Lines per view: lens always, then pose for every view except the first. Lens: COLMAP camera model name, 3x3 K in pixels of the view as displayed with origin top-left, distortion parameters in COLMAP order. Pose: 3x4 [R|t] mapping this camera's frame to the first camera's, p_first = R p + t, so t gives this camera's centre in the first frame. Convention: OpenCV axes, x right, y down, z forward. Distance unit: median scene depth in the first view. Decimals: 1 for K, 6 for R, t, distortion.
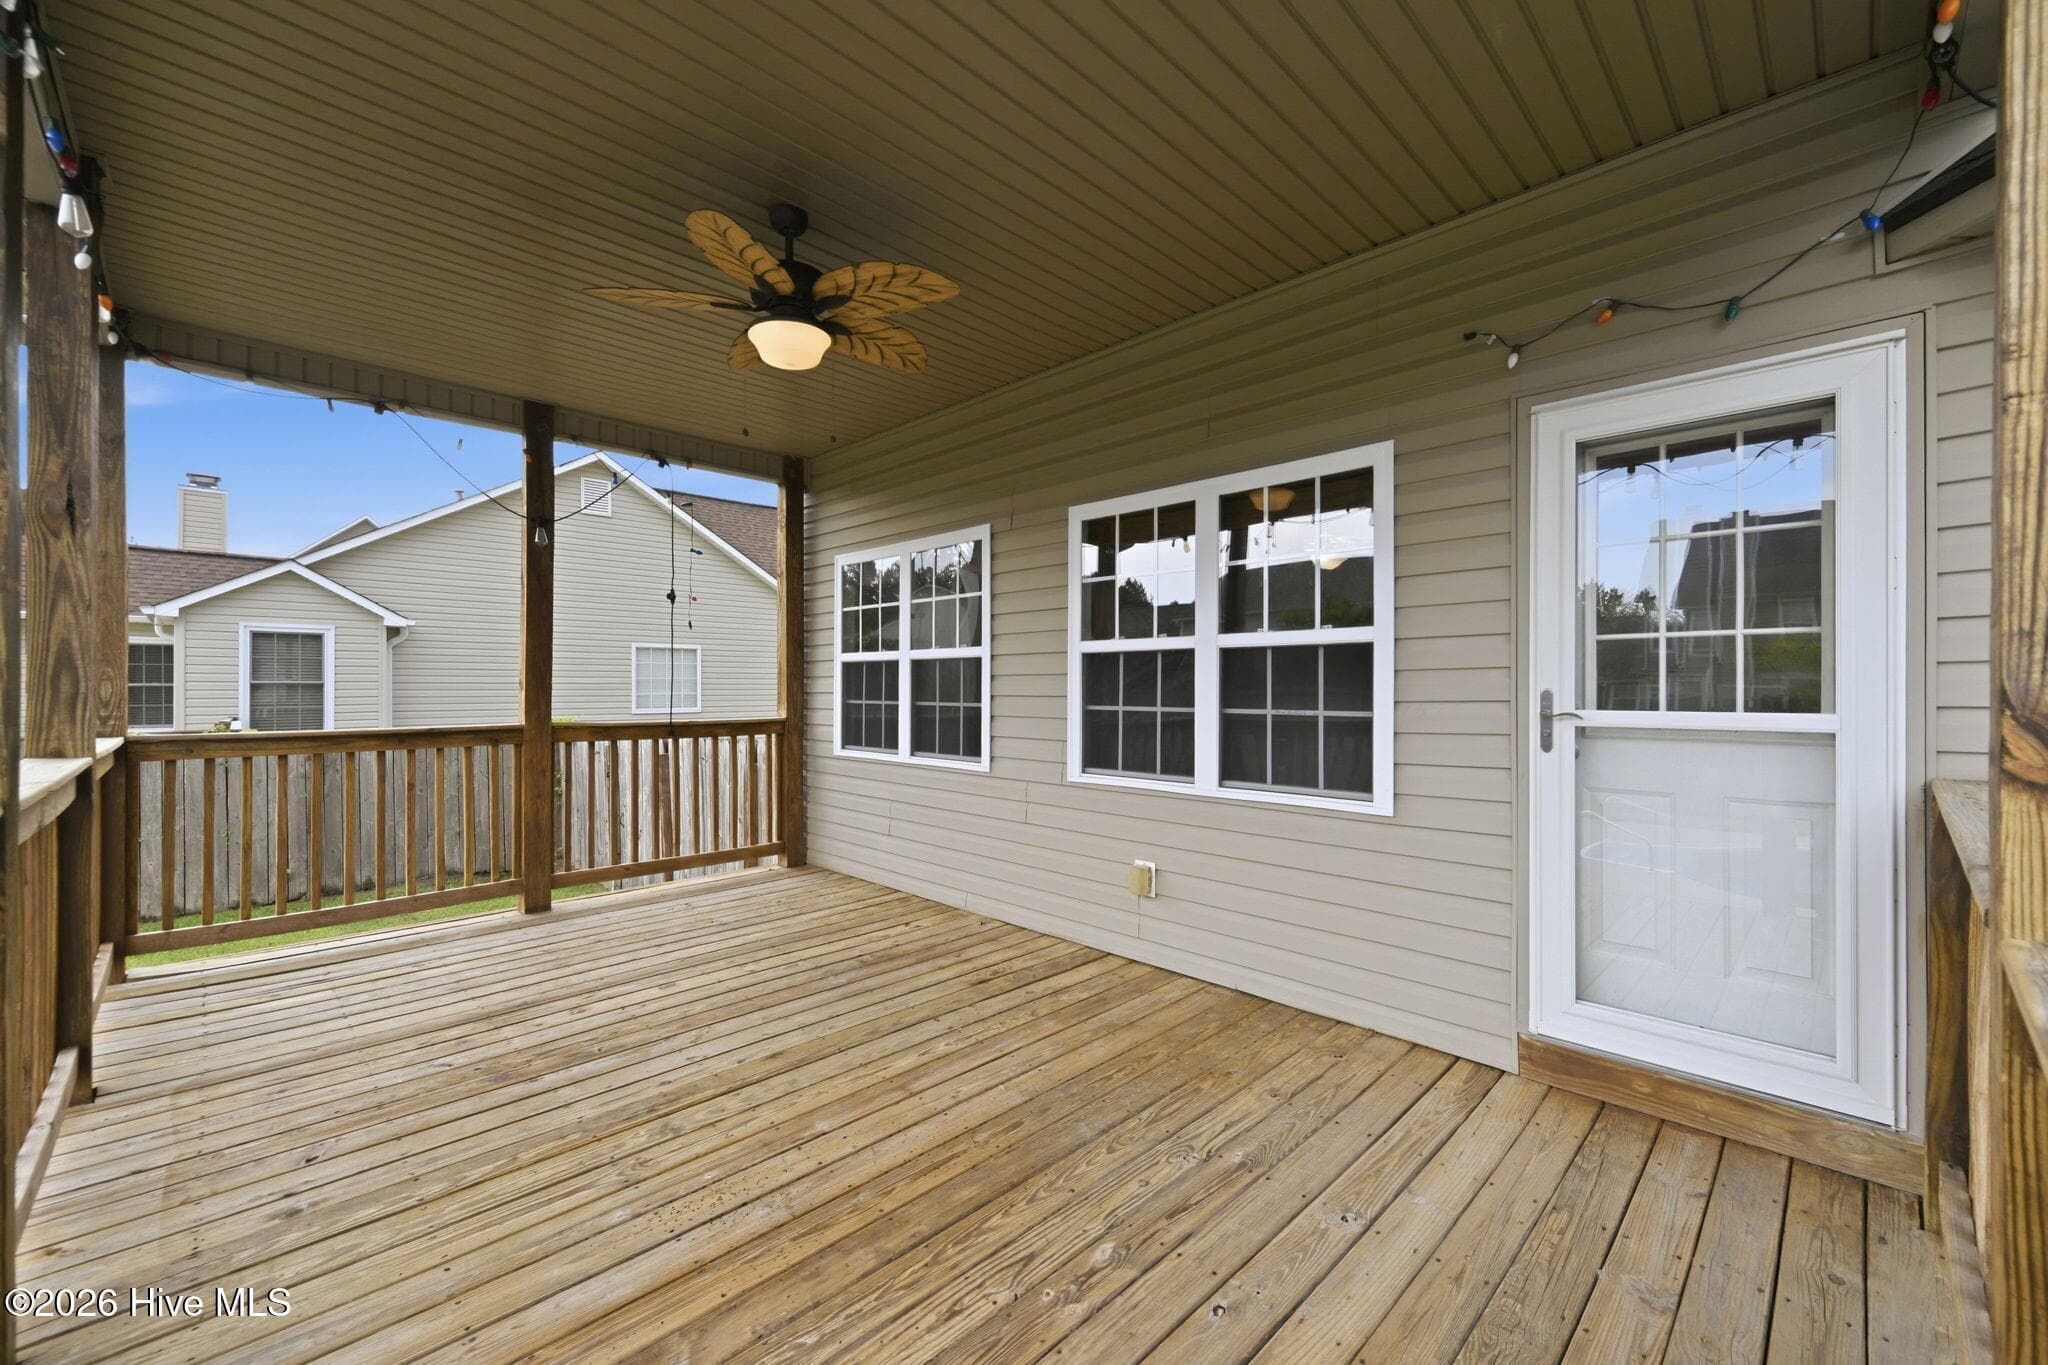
lens RADIAL K [[827.5, 0, 1032.0], [0, 827.5, 676.6], [0, 0, 1]] dist [0.001688, 0.000210]
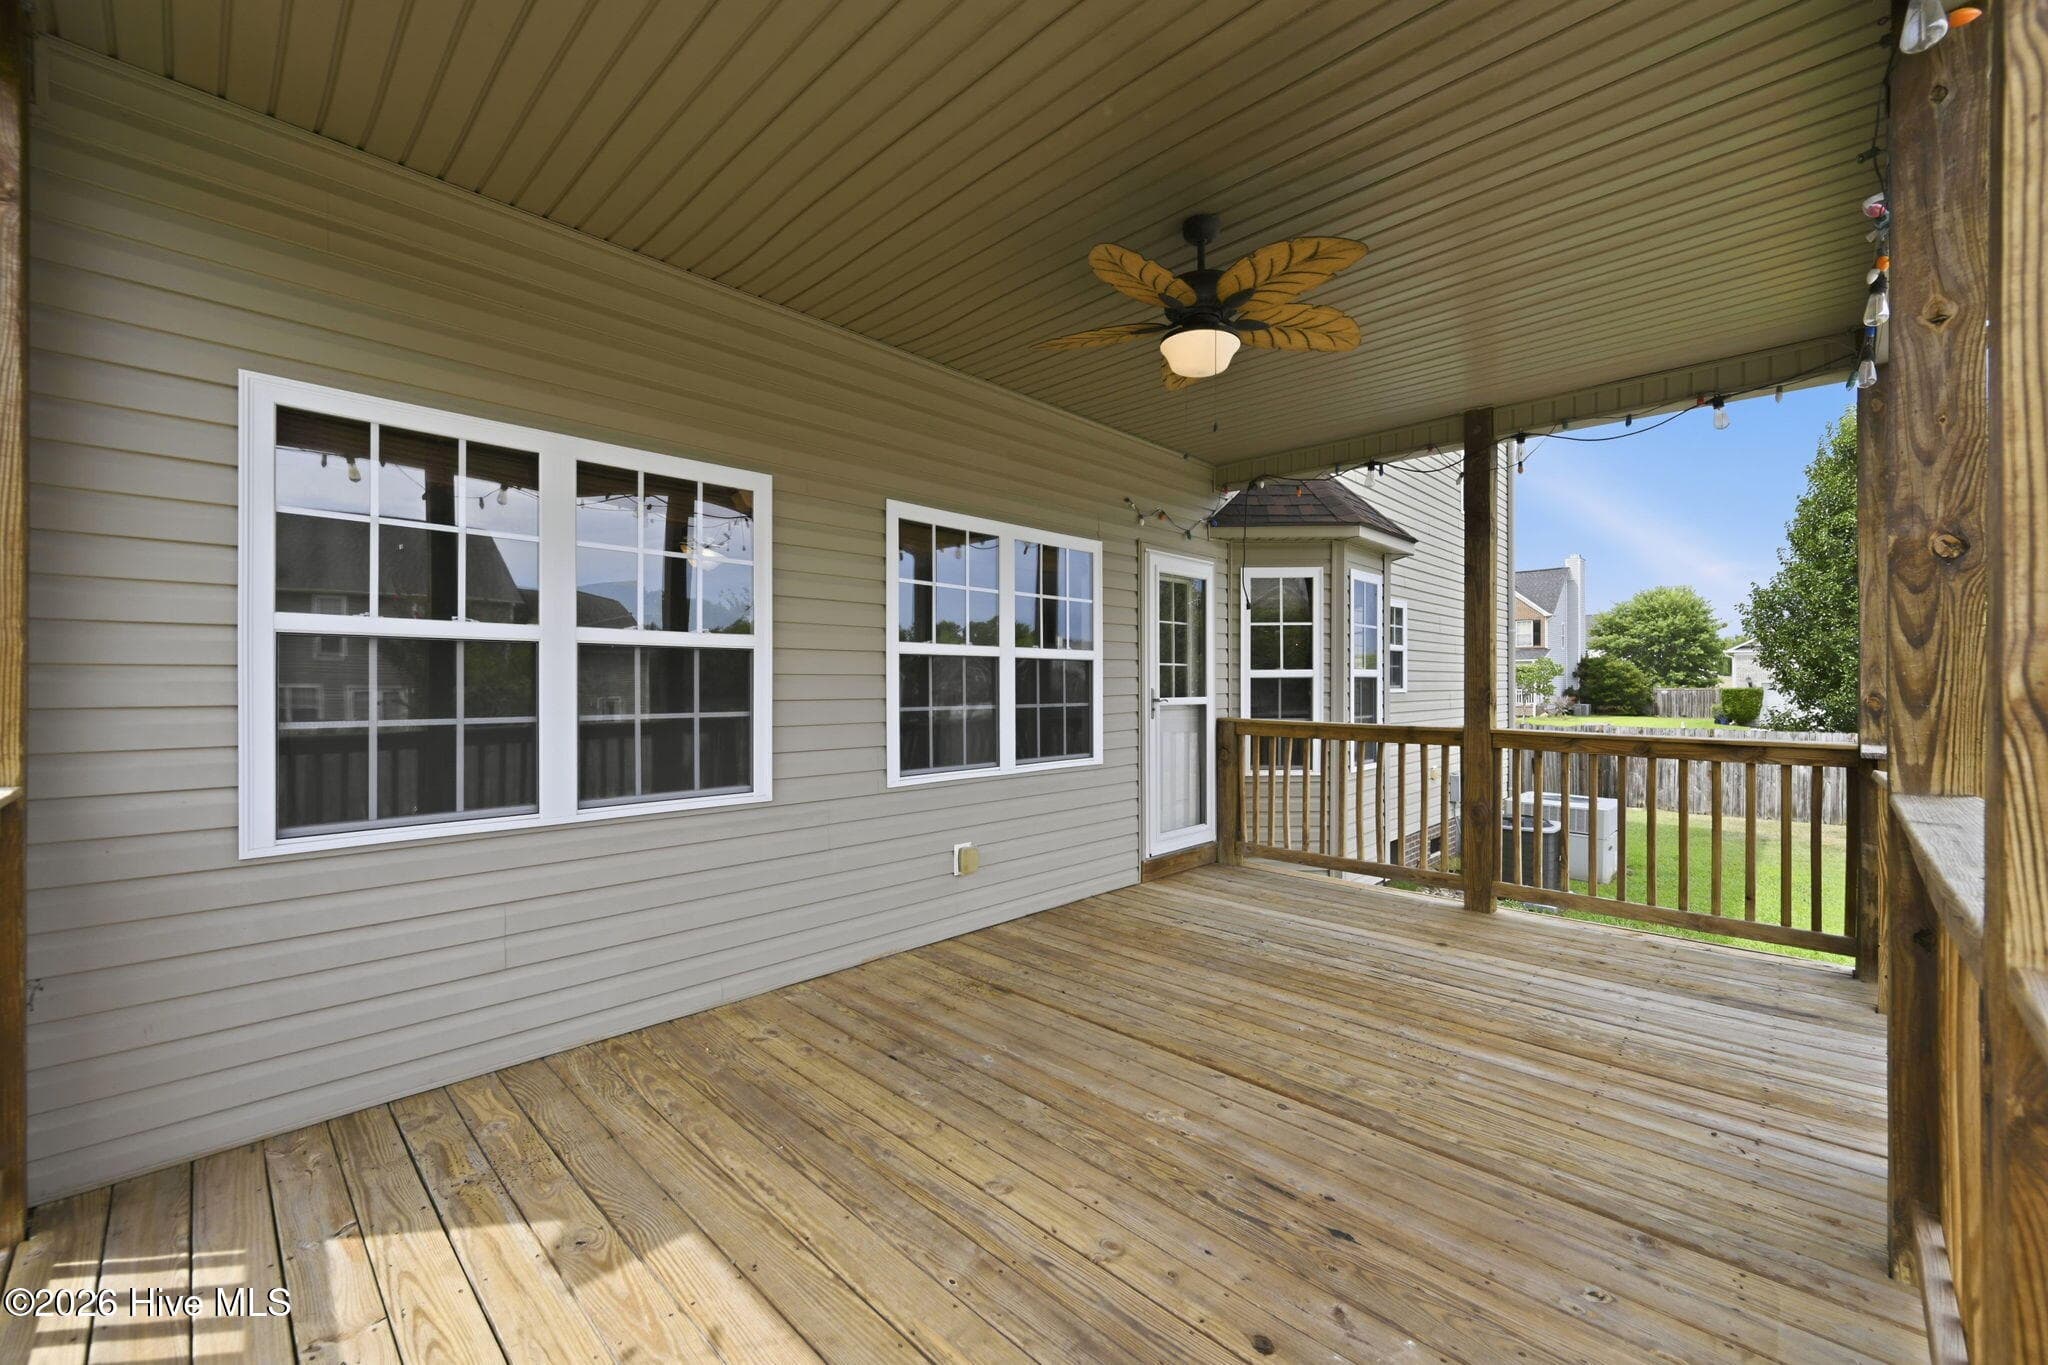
lens RADIAL K [[811.9, 0, 1017.1], [0, 811.9, 685.5], [0, 0, 1]] dist [-0.054424, 0.028441]
pose [[-0.004572, 0.002246, 0.999987, -0.957618], [-0.010292, 0.999944, -0.002293, 0.009967], [-0.999937, -0.010302, -0.004548, 0.928533]]
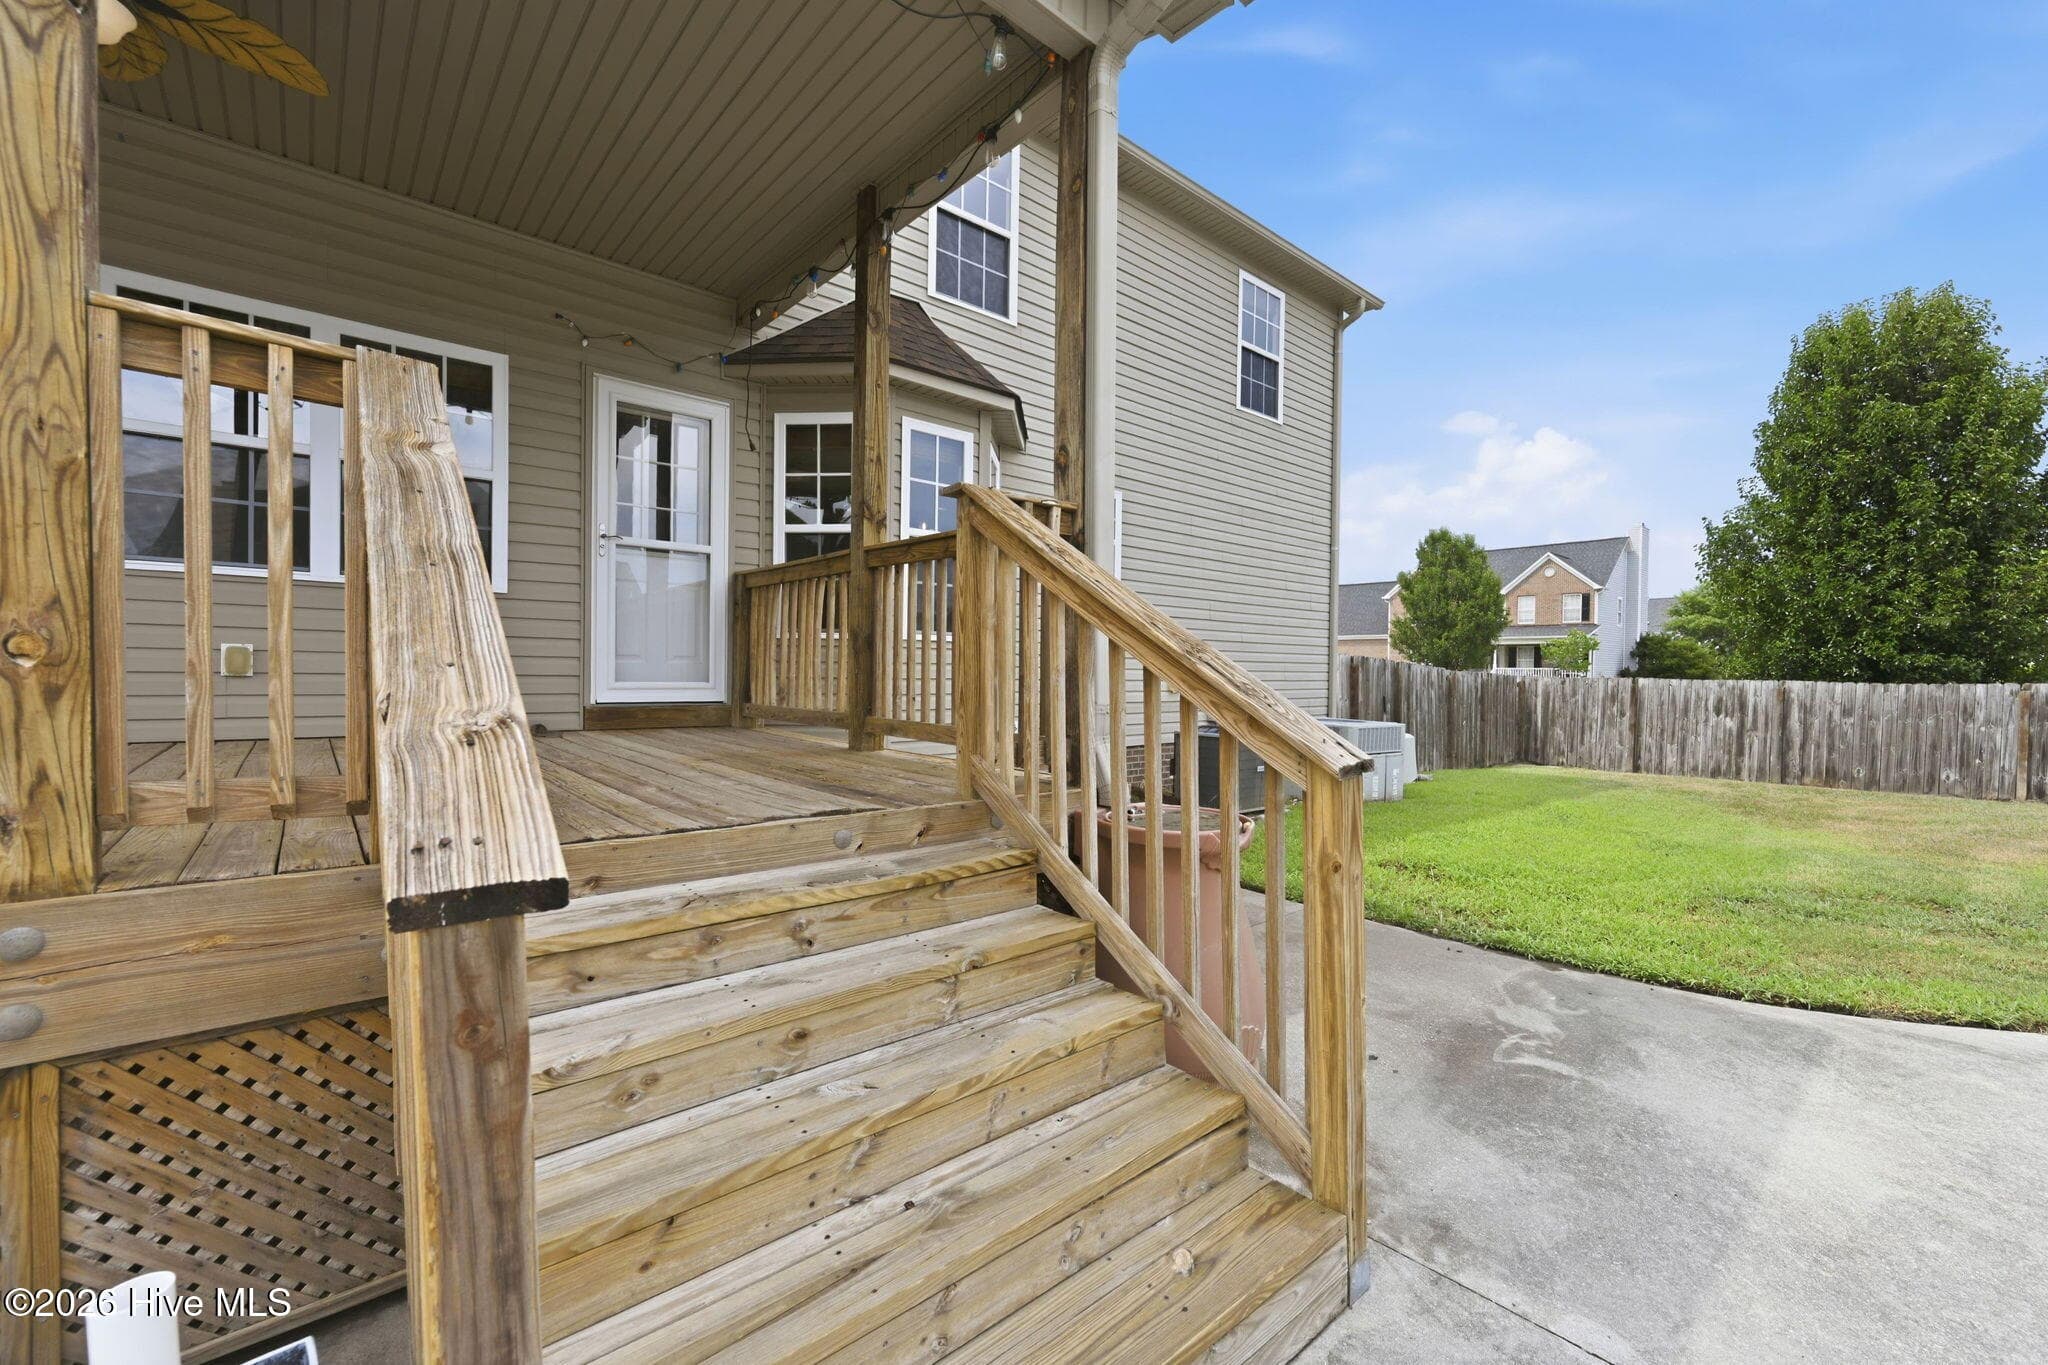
lens RADIAL K [[826.8, 0, 1034.9], [0, 826.8, 688.8], [0, 0, 1]] dist [-0.001393, -0.000139]
pose [[0.058555, -0.018226, 0.998118, -0.862310], [-0.027536, 0.999423, 0.019865, 0.229912], [-0.997904, -0.028647, 0.058019, -0.090701]]
